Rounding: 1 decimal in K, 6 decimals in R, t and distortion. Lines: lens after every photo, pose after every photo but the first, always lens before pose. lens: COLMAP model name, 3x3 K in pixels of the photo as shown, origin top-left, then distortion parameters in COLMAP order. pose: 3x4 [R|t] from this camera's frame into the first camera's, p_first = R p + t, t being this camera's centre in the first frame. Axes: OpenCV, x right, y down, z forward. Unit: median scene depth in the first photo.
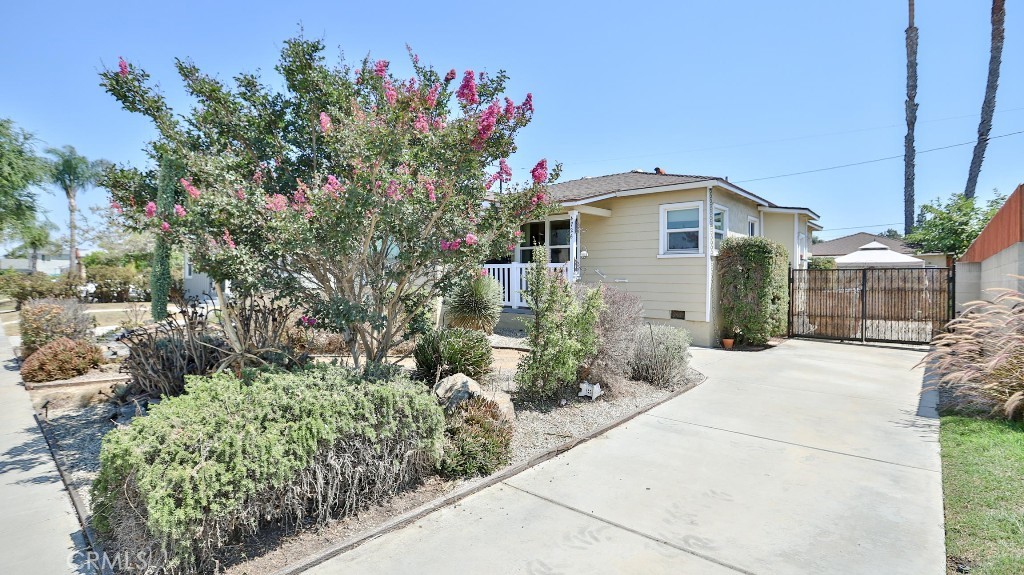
lens RADIAL K [[490.6, 0, 507.5], [0, 490.6, 283.7], [0, 0, 1]] dist [0.000159, 0.000225]
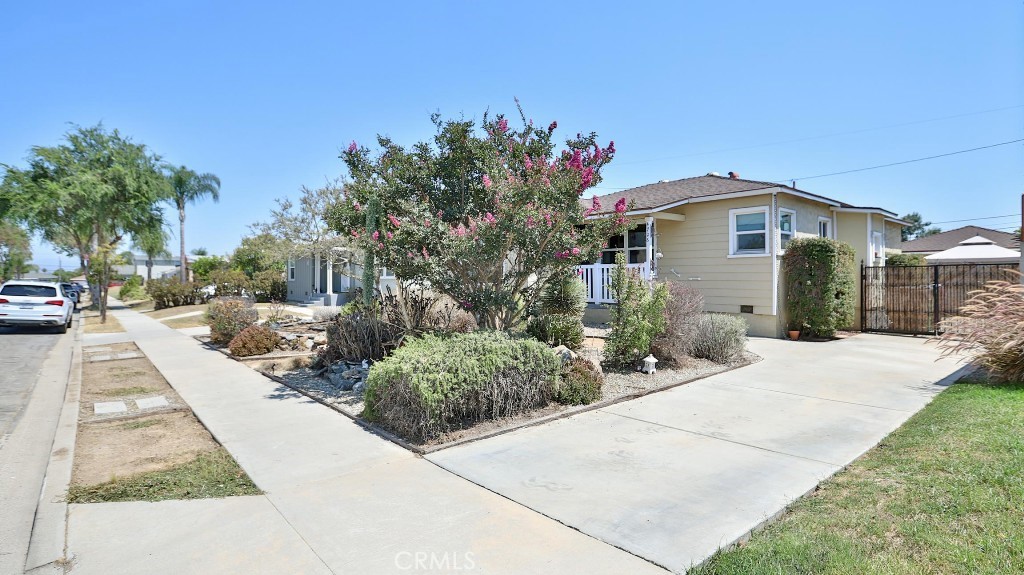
lens RADIAL K [[498.3, 0, 513.0], [0, 498.3, 283.3], [0, 0, 1]] dist [-0.029956, 0.000947]
pose [[0.989653, -0.007199, -0.143298, -0.019399], [0.006893, 0.999973, -0.002628, 0.006755], [0.143313, 0.001613, 0.989676, -0.246933]]
